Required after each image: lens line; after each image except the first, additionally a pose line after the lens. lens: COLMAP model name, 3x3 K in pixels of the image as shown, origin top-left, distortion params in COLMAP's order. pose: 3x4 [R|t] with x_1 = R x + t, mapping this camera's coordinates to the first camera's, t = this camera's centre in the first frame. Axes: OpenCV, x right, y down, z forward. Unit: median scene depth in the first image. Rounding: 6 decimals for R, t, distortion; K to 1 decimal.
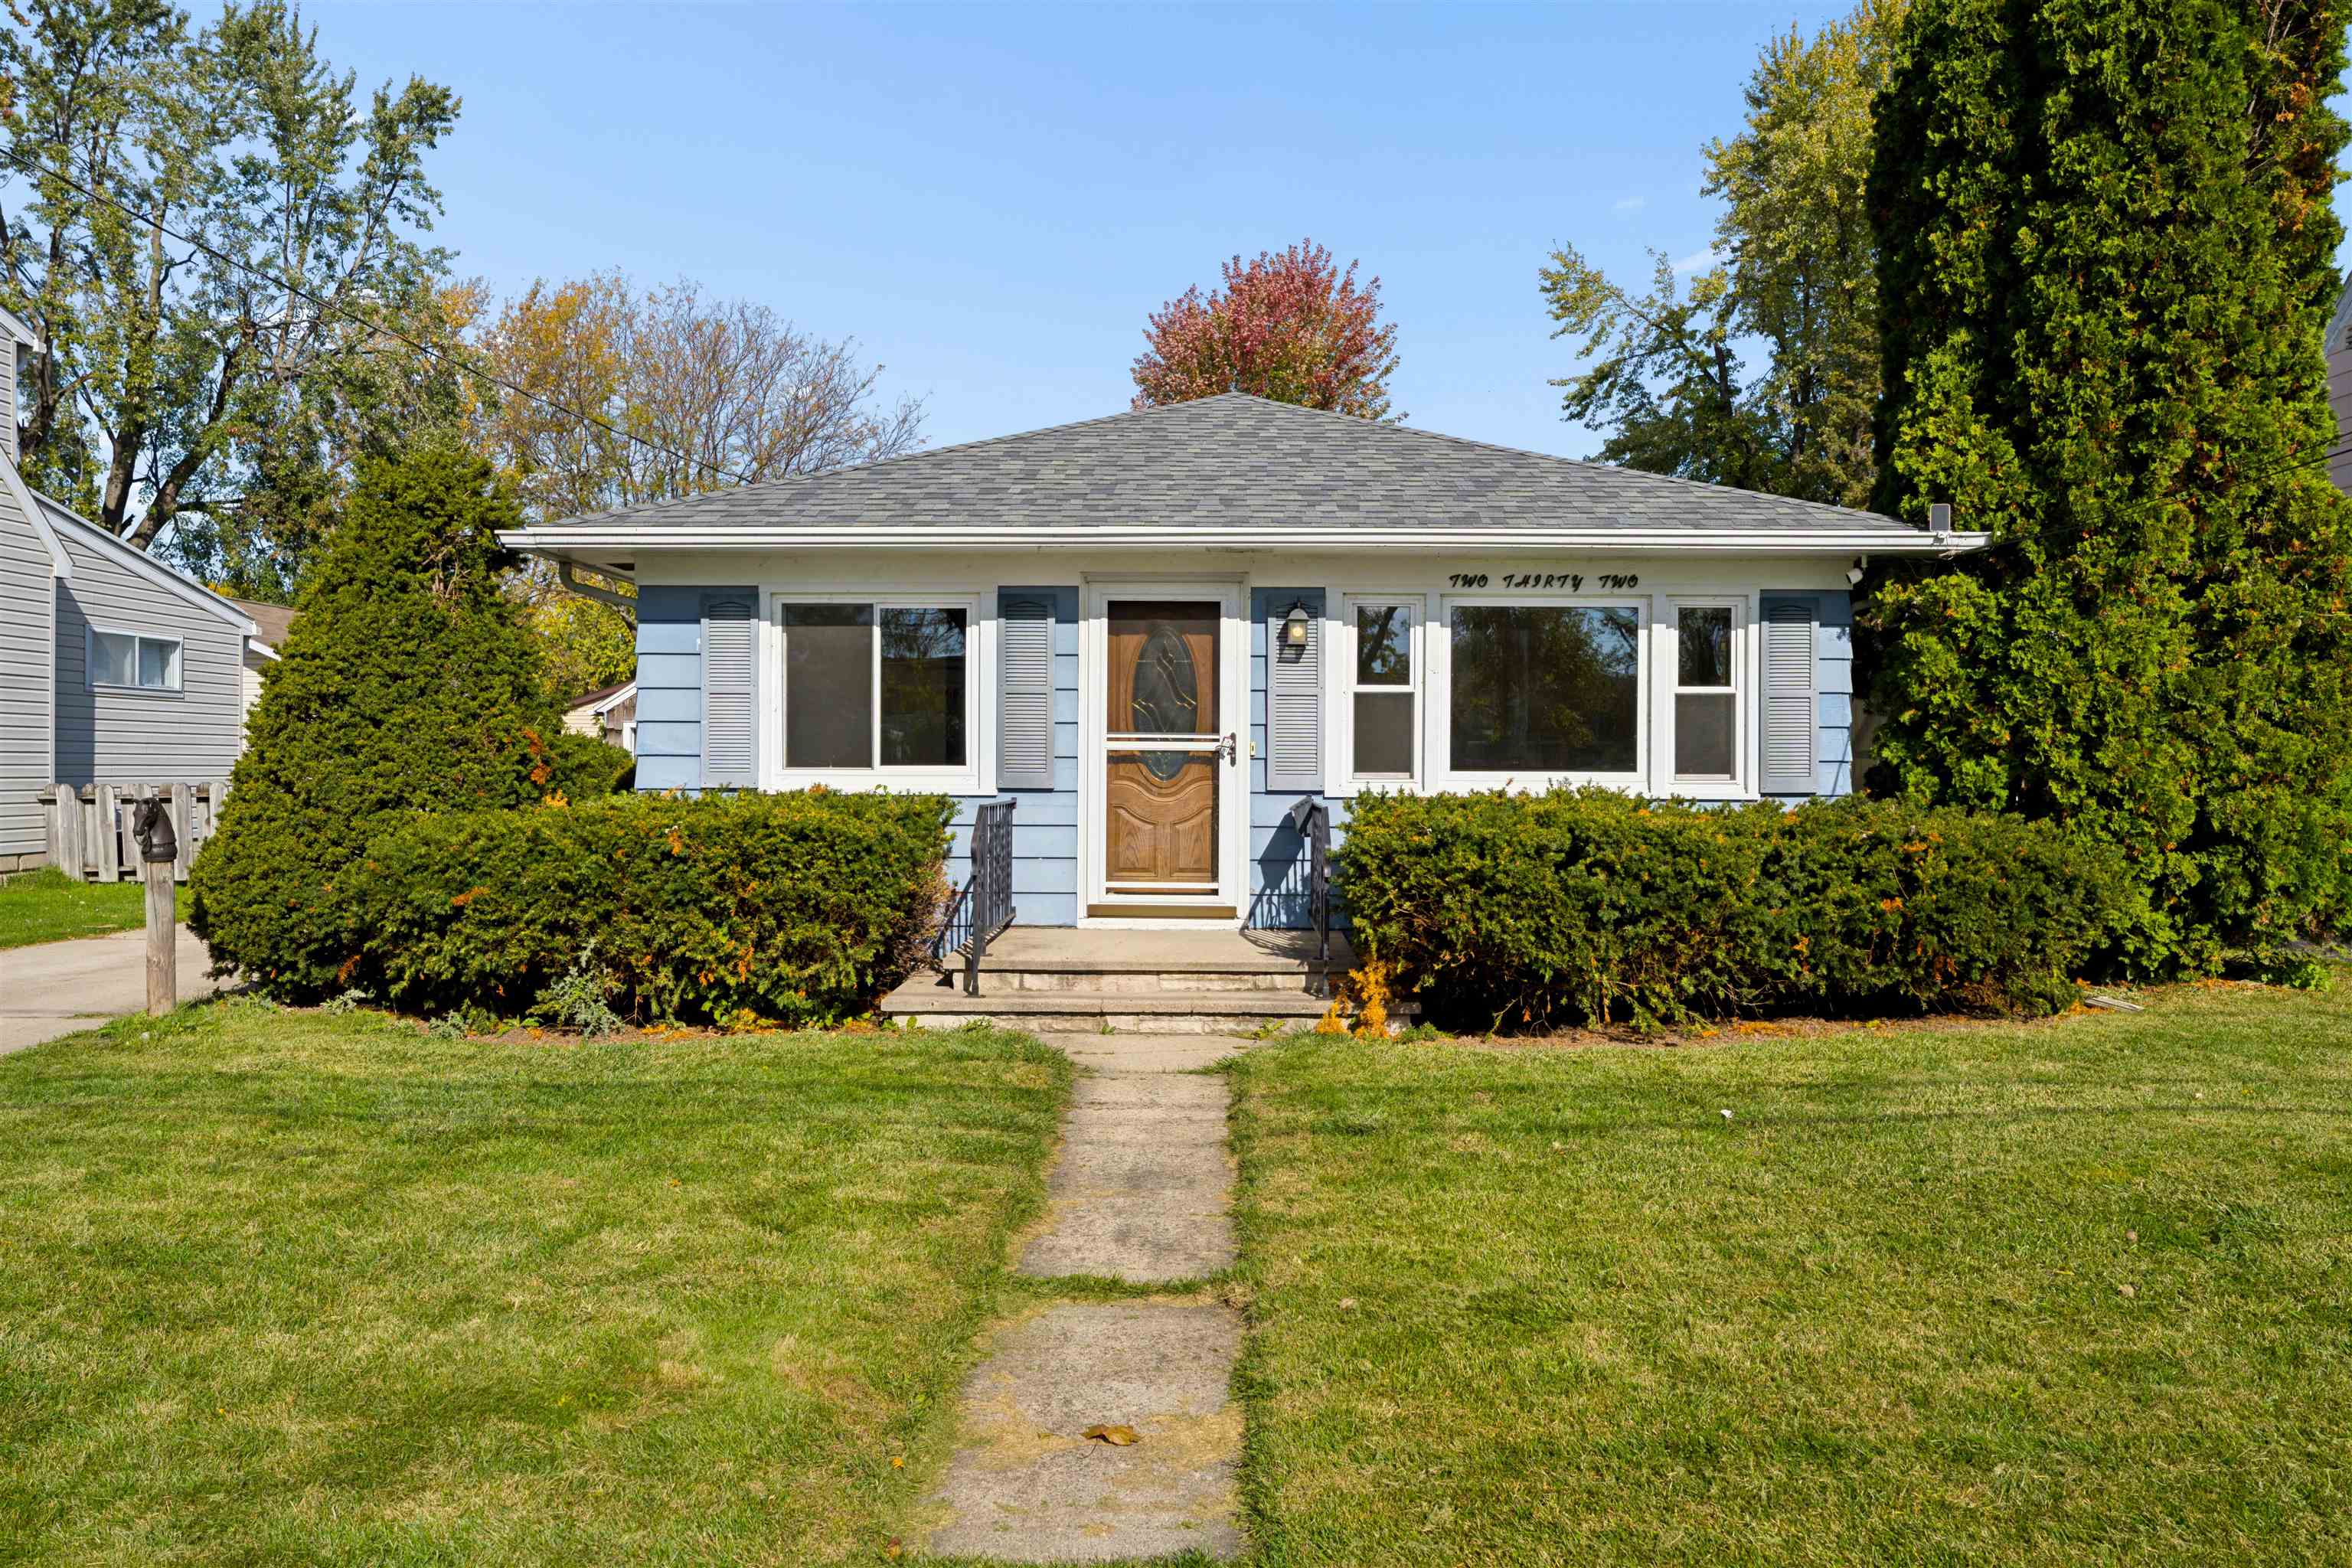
lens RADIAL K [[1561.3, 0, 1177.8], [0, 1561.3, 782.0], [0, 0, 1]] dist [0.001848, 0.000474]
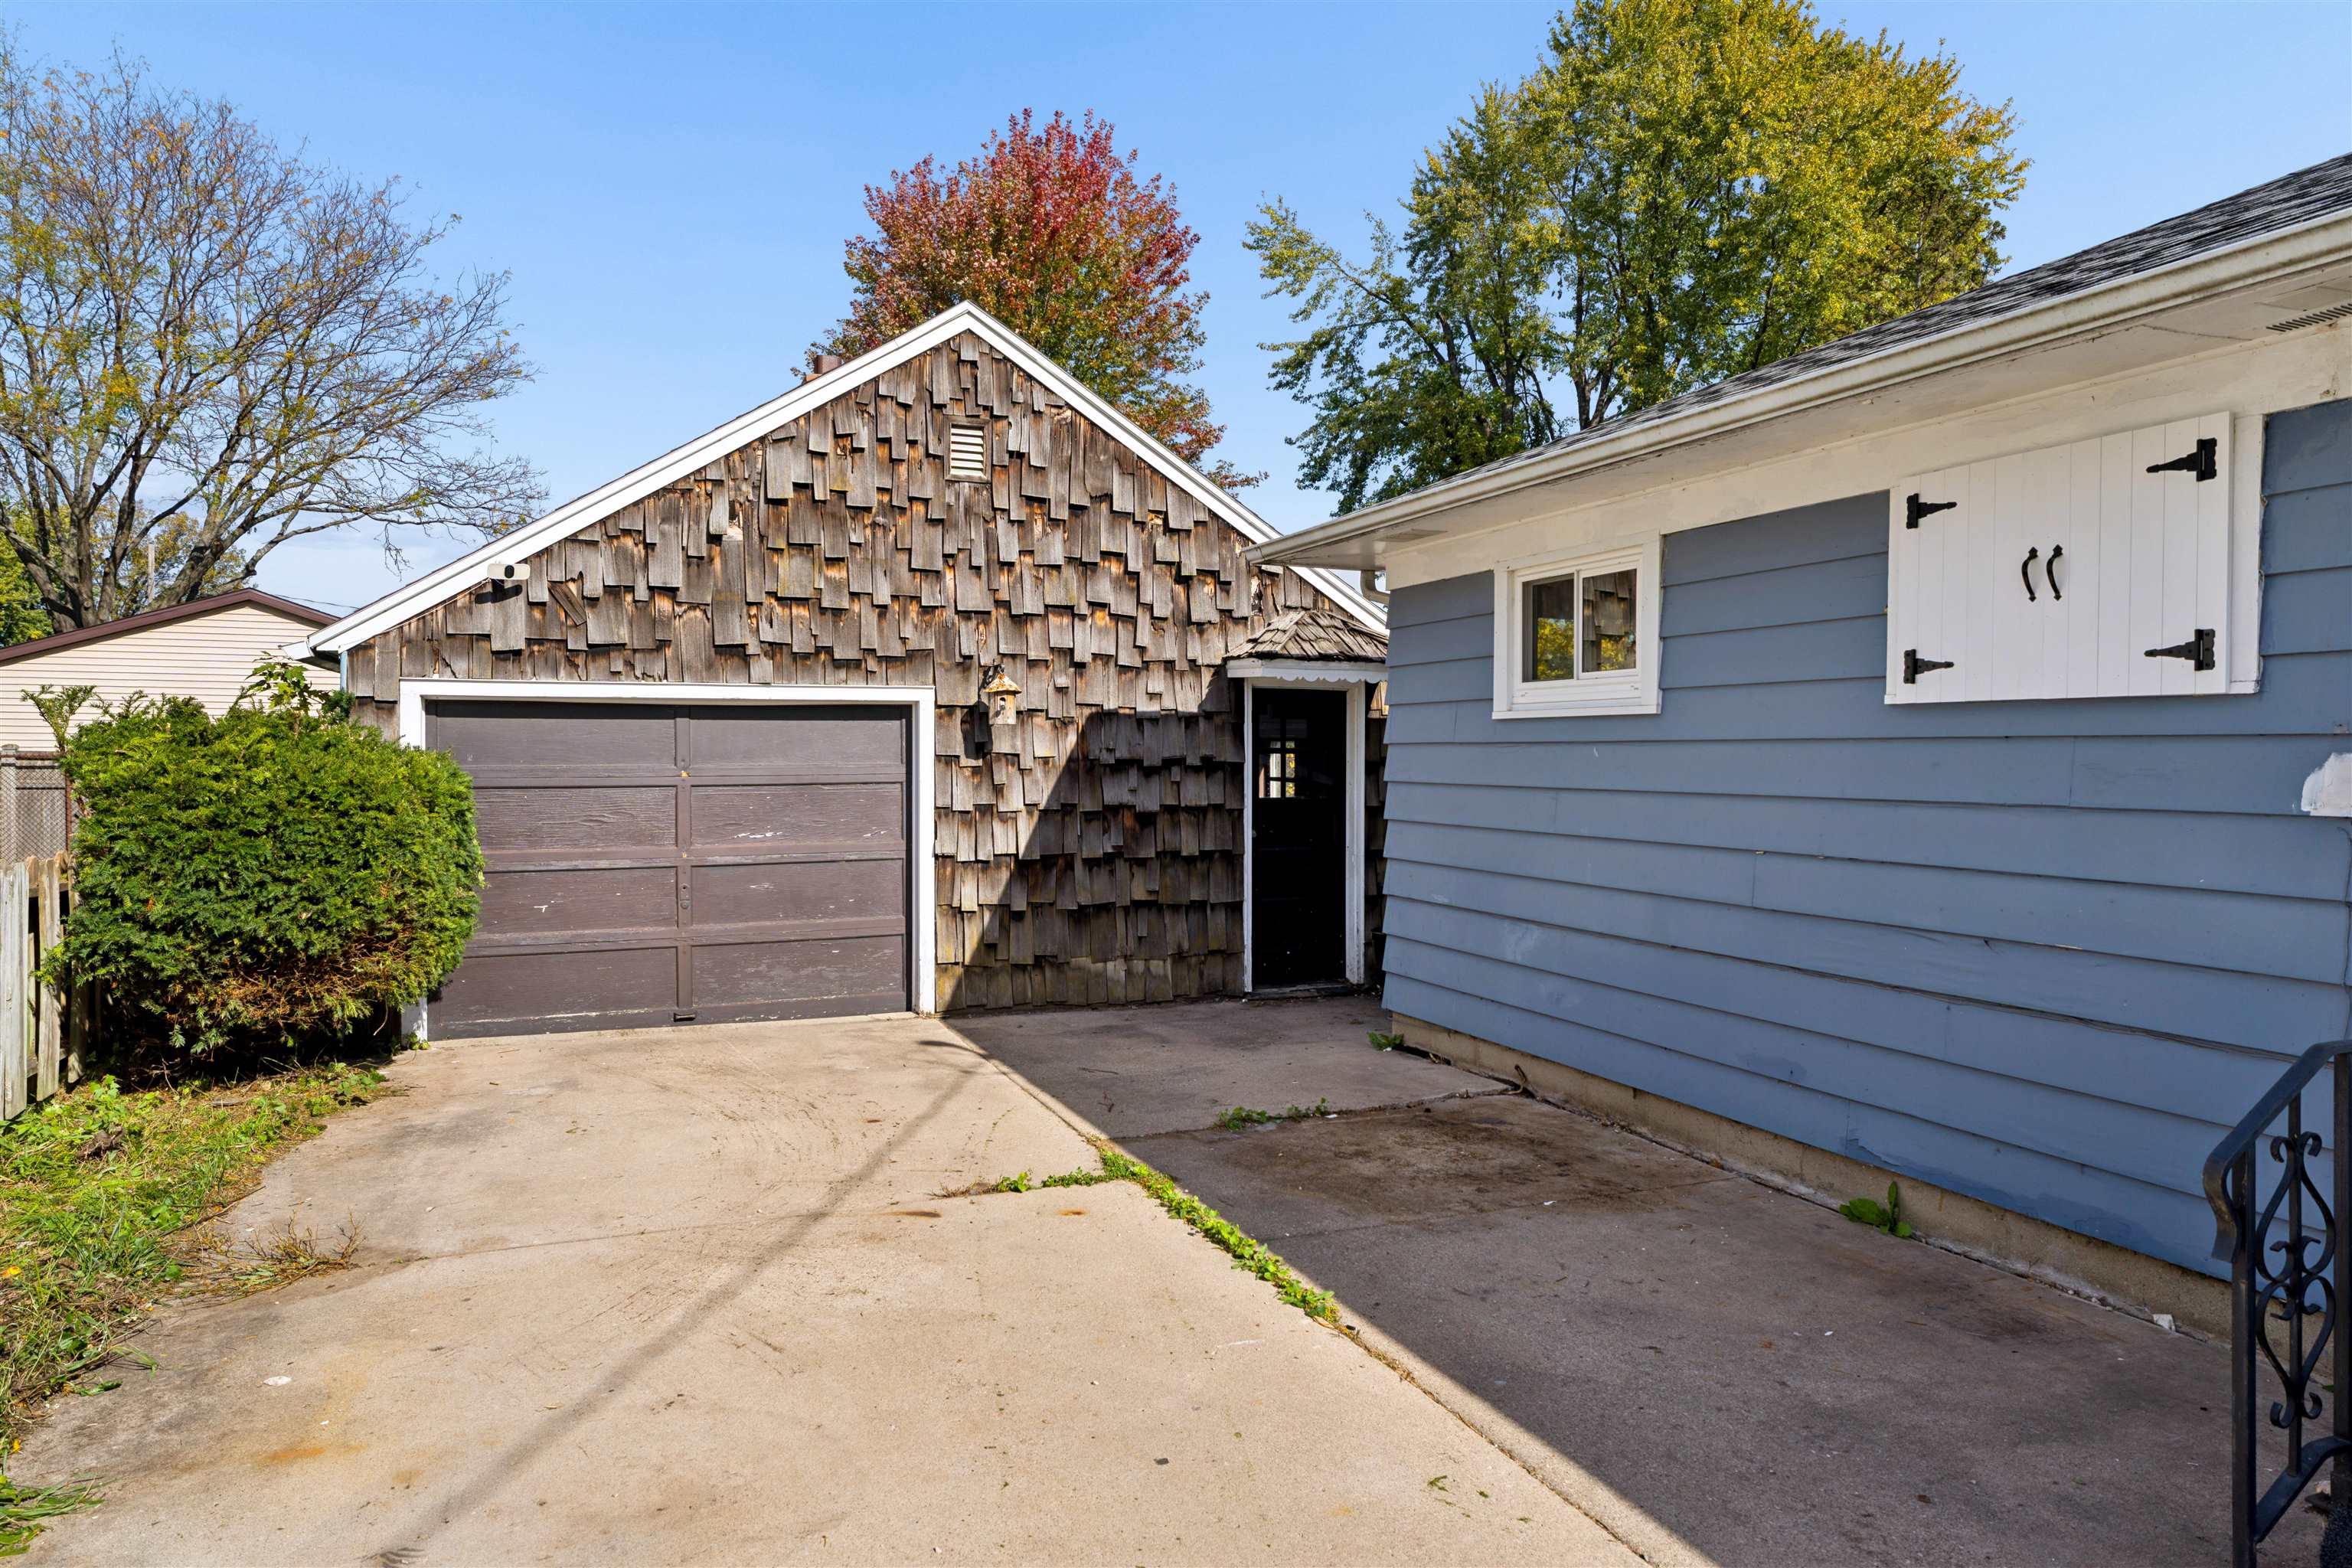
lens RADIAL K [[1400.6, 0, 1172.5], [0, 1400.6, 774.4], [0, 0, 1]] dist [-0.002074, 0.001210]
pose [[0.920704, -0.006693, 0.390205, -0.136550], [0.005651, 0.999977, 0.003818, -0.006949], [-0.390221, -0.001310, 0.920720, 0.266972]]
